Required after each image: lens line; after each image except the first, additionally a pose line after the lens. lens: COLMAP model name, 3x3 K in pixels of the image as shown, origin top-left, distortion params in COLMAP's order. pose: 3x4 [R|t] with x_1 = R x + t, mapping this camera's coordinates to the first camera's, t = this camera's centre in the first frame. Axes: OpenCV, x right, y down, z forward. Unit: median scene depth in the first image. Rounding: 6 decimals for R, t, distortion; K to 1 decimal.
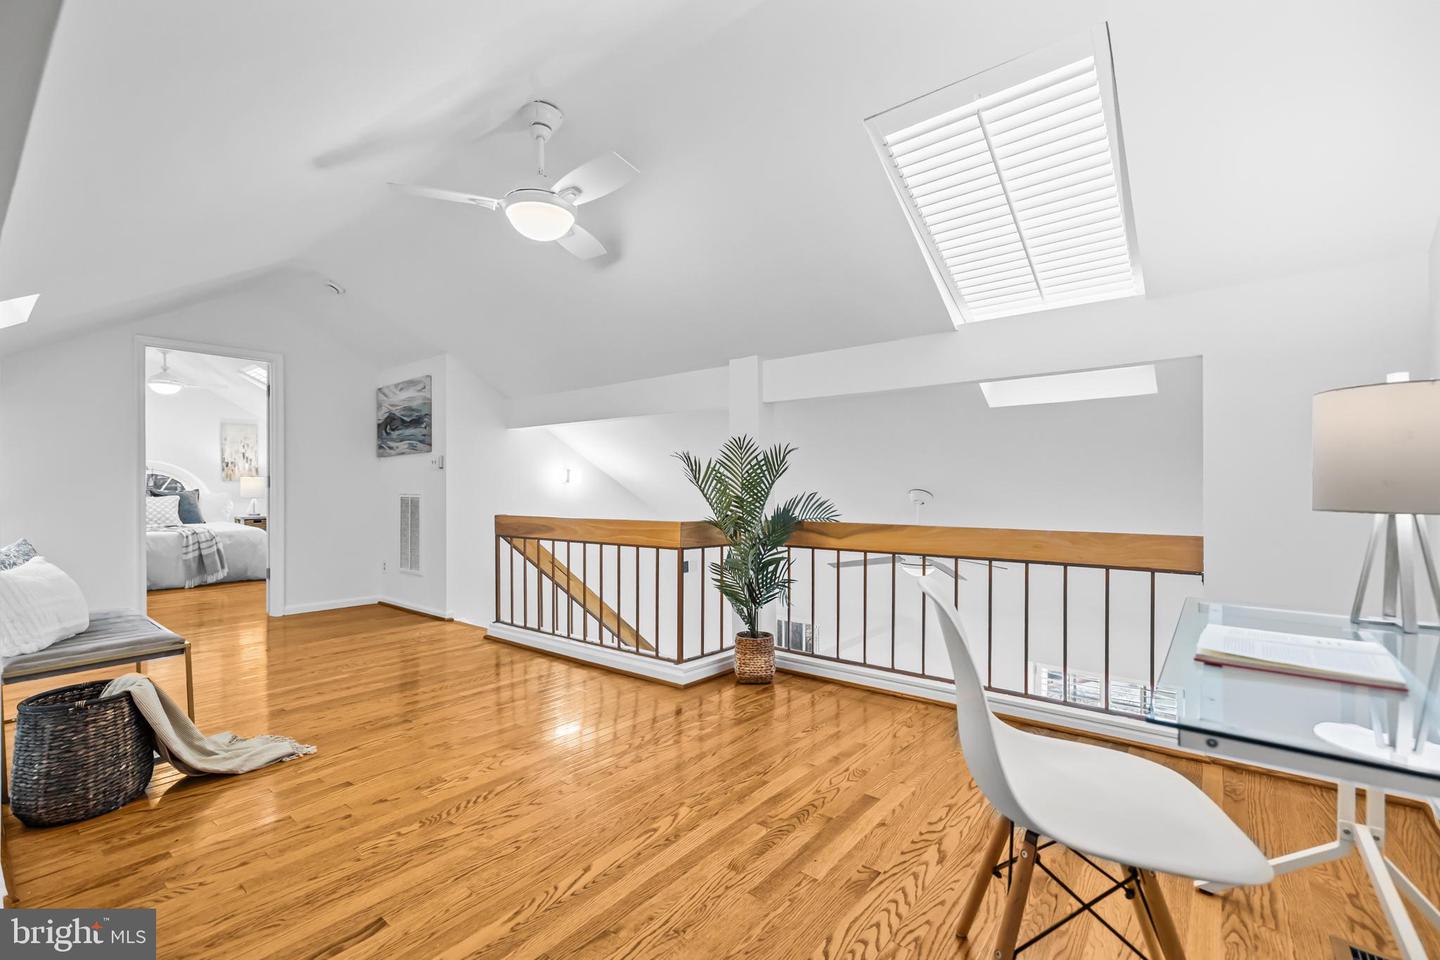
lens RADIAL K [[615.2, 0, 708.9], [0, 615.2, 487.4], [0, 0, 1]] dist [0.005457, -0.001008]
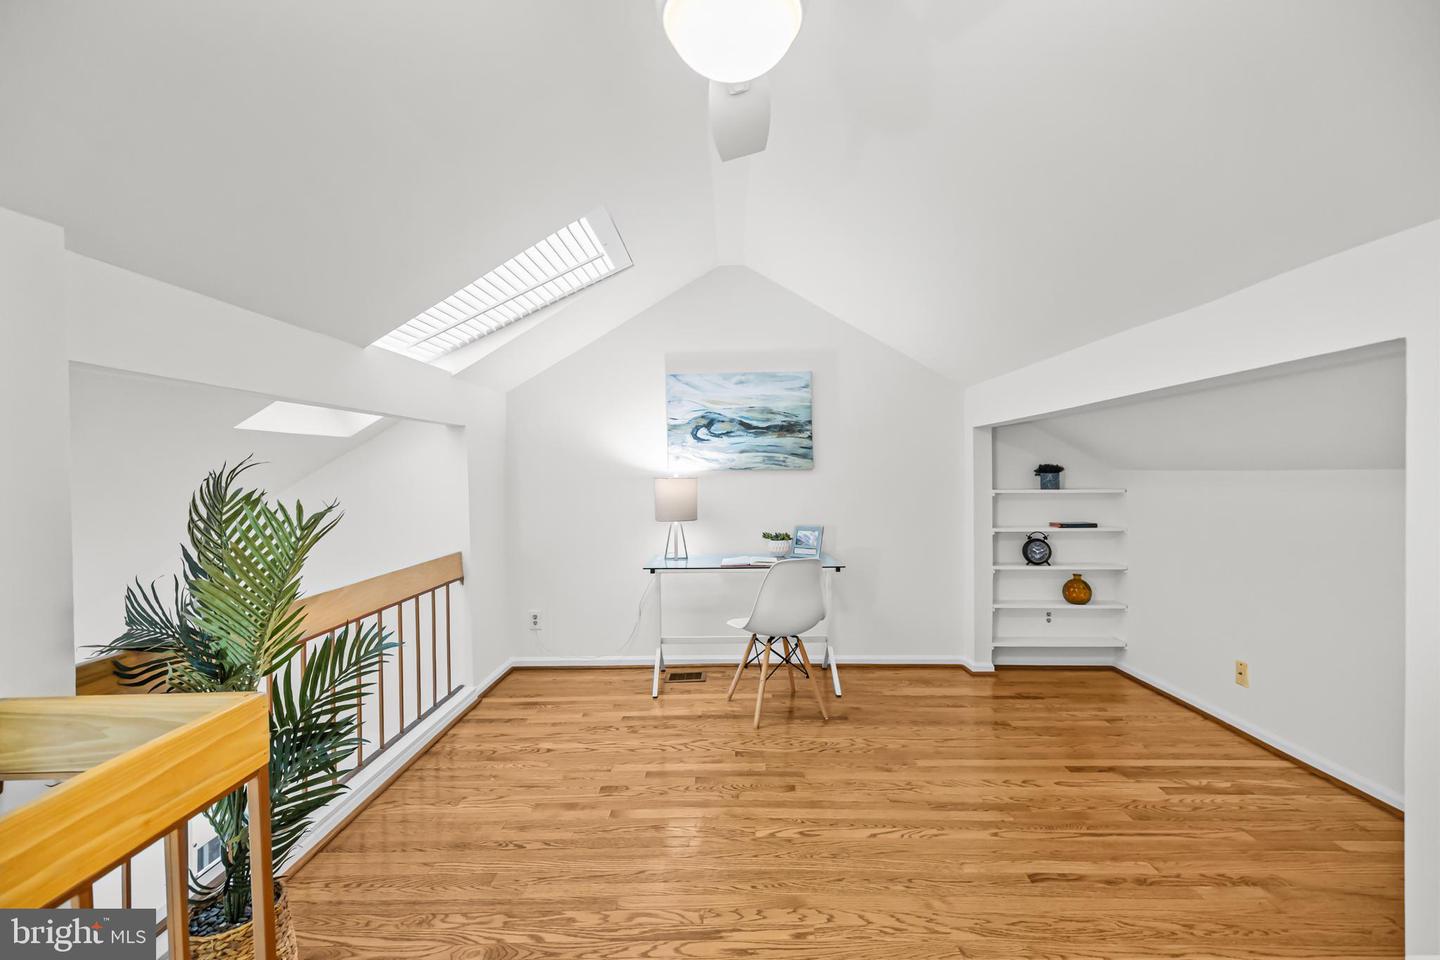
lens RADIAL K [[615.2, 0, 721.0], [0, 615.2, 480.0], [0, 0, 1]] dist [0.005457, -0.001008]
pose [[-0.621358, -0.000029, 0.783527, -0.784227], [0.010267, 0.999914, 0.008179, -0.106209], [-0.783460, 0.013127, -0.621304, 1.585519]]
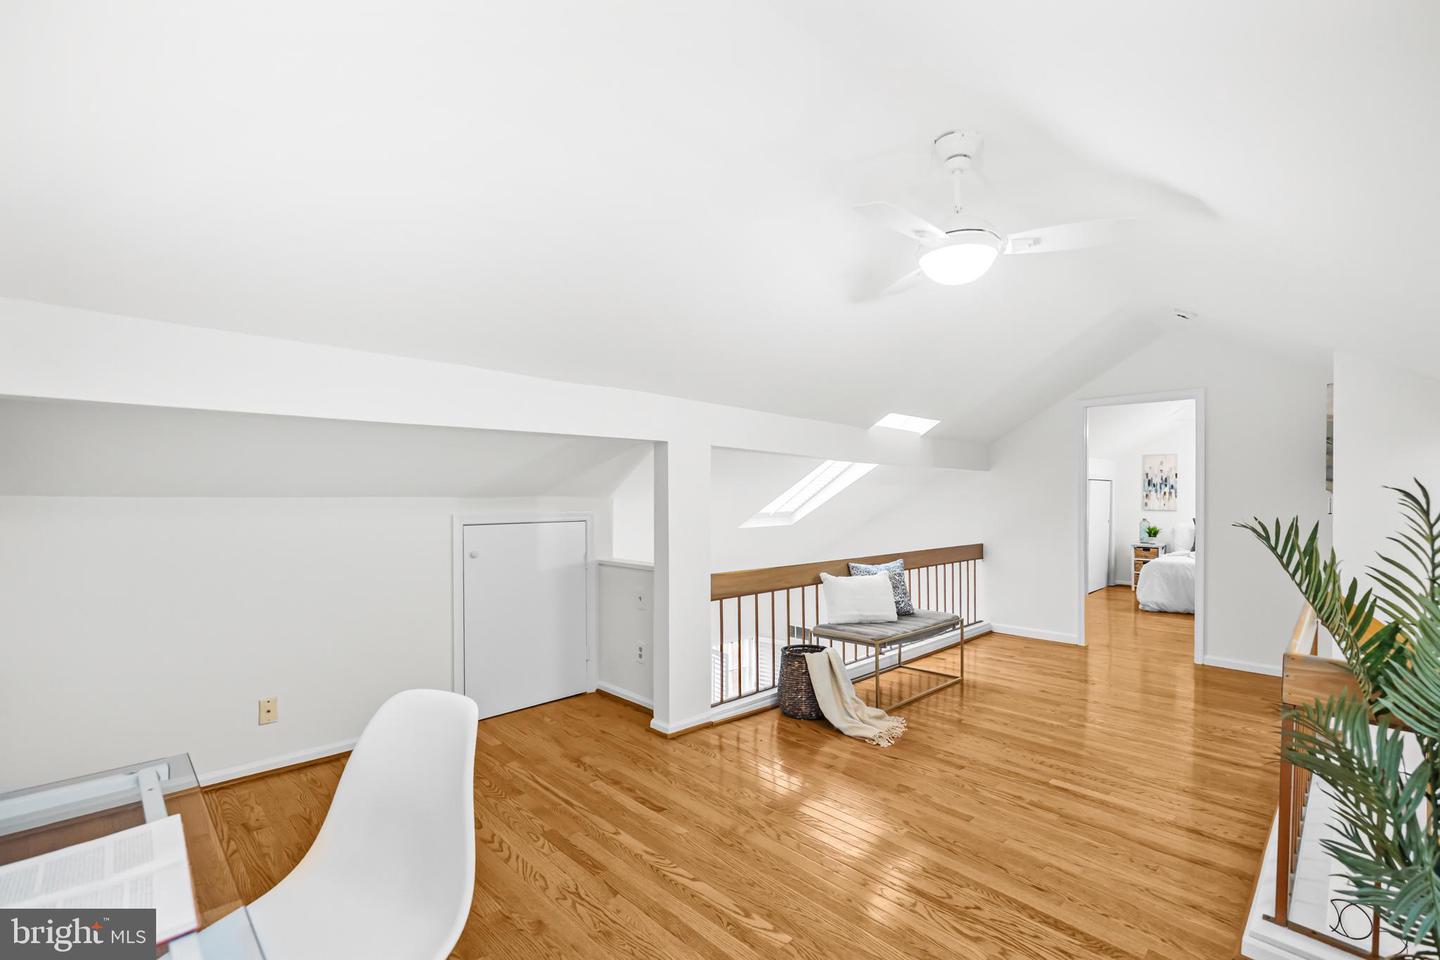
lens RADIAL K [[615.2, 0, 733.9], [0, 615.2, 493.6], [0, 0, 1]] dist [0.005457, -0.001008]
pose [[-0.080251, -0.015063, -0.996661, 0.794435], [-0.003460, 0.999884, -0.014833, -0.097474], [0.996769, 0.002258, -0.080293, 0.913585]]
